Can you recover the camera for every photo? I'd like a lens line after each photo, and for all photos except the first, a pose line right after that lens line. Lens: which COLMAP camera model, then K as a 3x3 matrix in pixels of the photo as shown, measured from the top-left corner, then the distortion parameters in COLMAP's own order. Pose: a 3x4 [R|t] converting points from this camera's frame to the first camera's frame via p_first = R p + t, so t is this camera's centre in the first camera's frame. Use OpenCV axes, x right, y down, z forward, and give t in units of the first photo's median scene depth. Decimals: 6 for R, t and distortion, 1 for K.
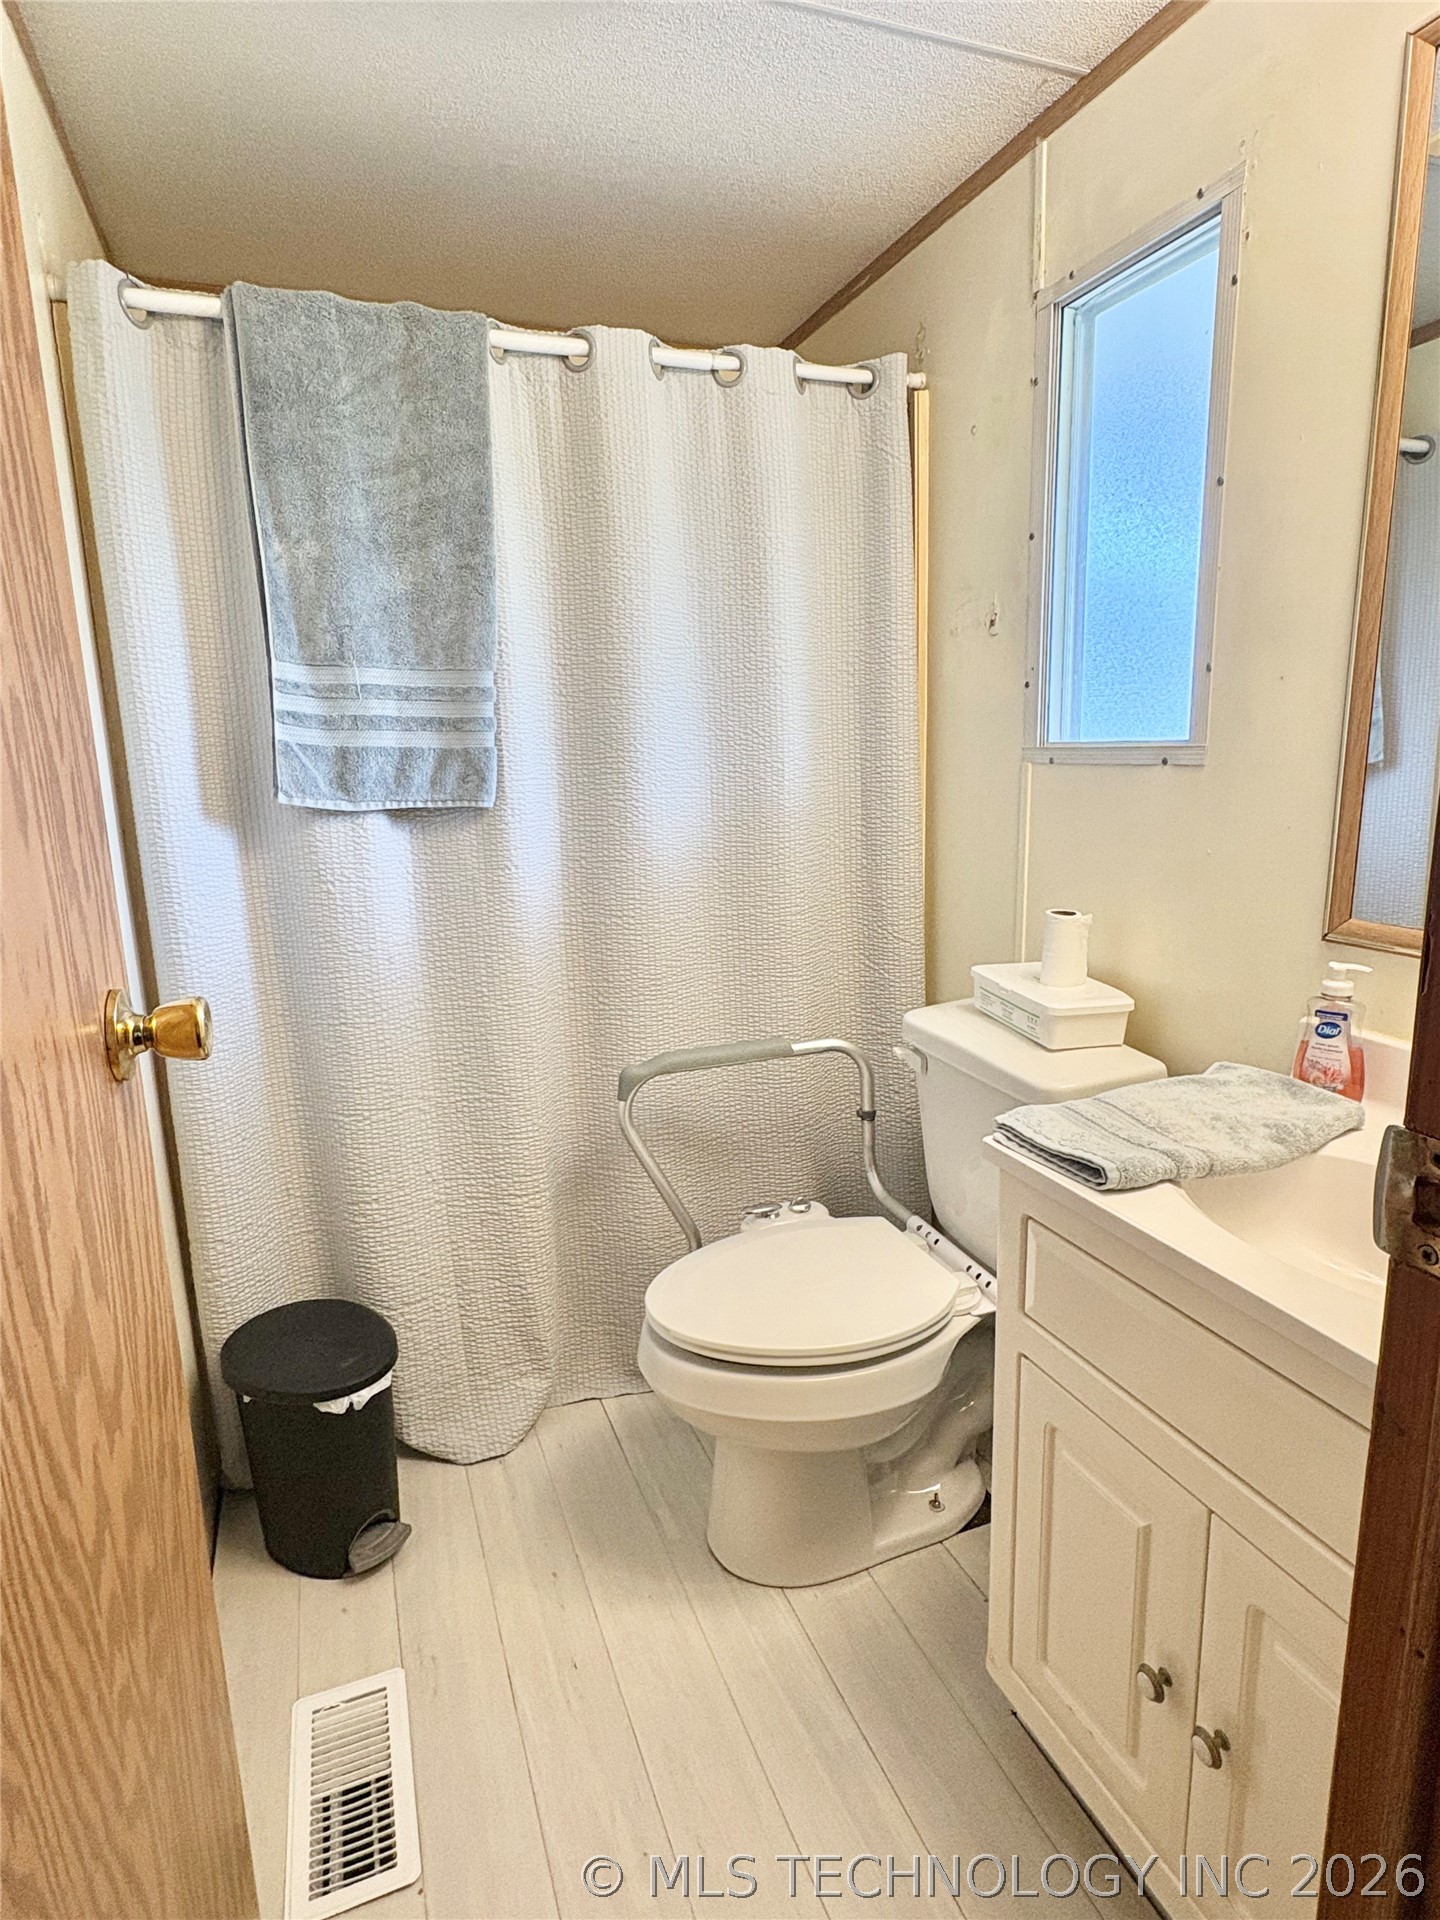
lens RADIAL K [[1035.9, 0, 722.8], [0, 1035.9, 953.7], [0, 0, 1]] dist [-0.001285, -0.000947]
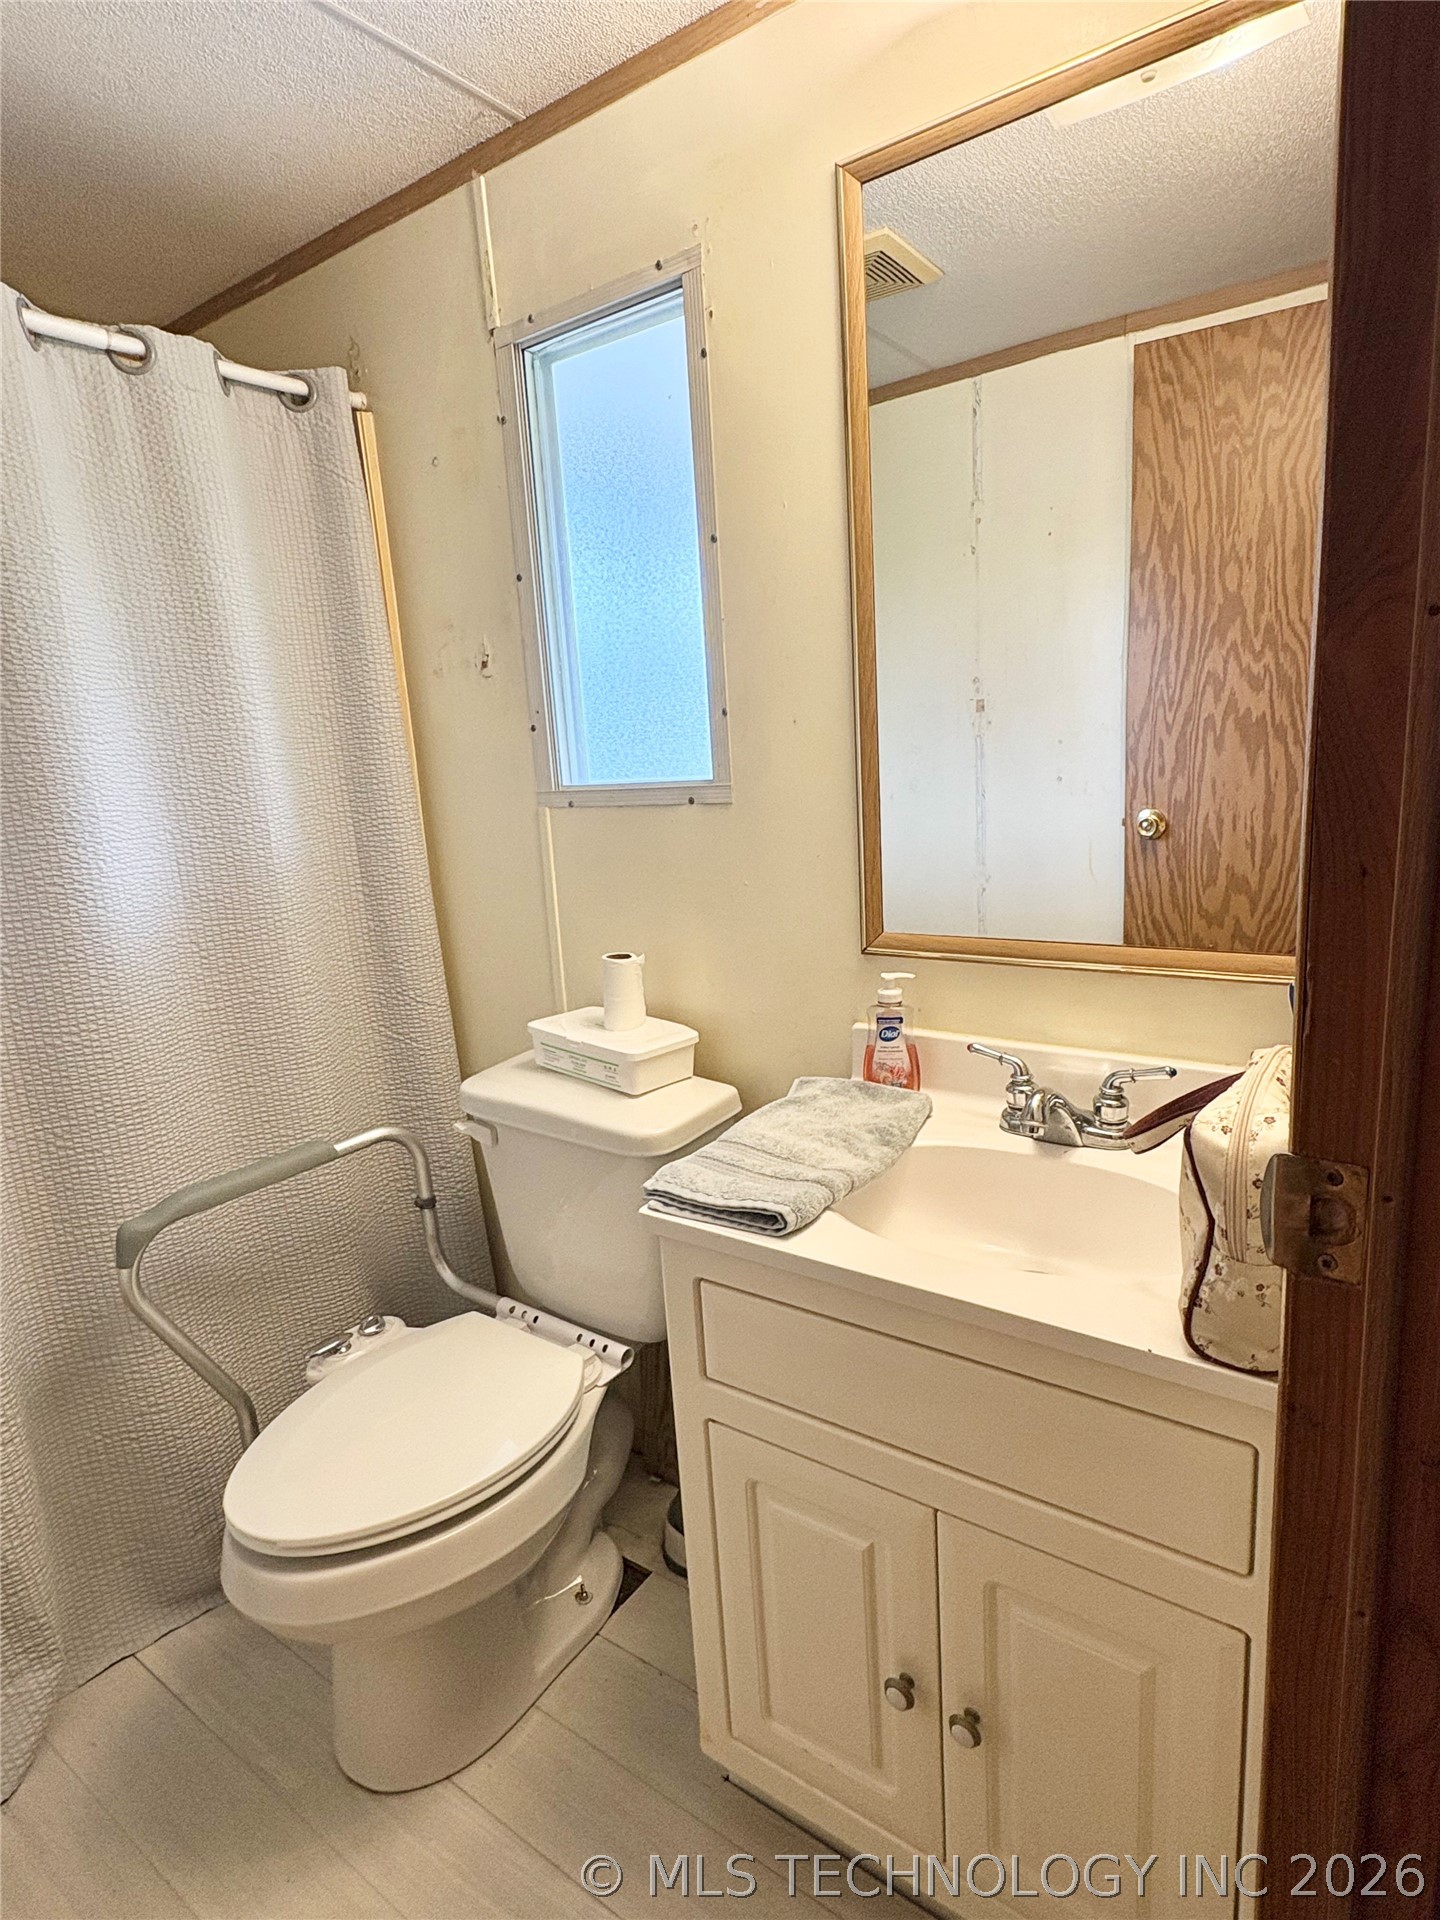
lens RADIAL K [[1035.9, 0, 722.8], [0, 1035.9, 953.7], [0, 0, 1]] dist [-0.001285, -0.000947]
pose [[0.838676, -0.131252, 0.528579, -0.110684], [0.146243, 0.989155, 0.013580, -0.039939], [-0.524629, 0.065912, 0.848776, 0.100268]]
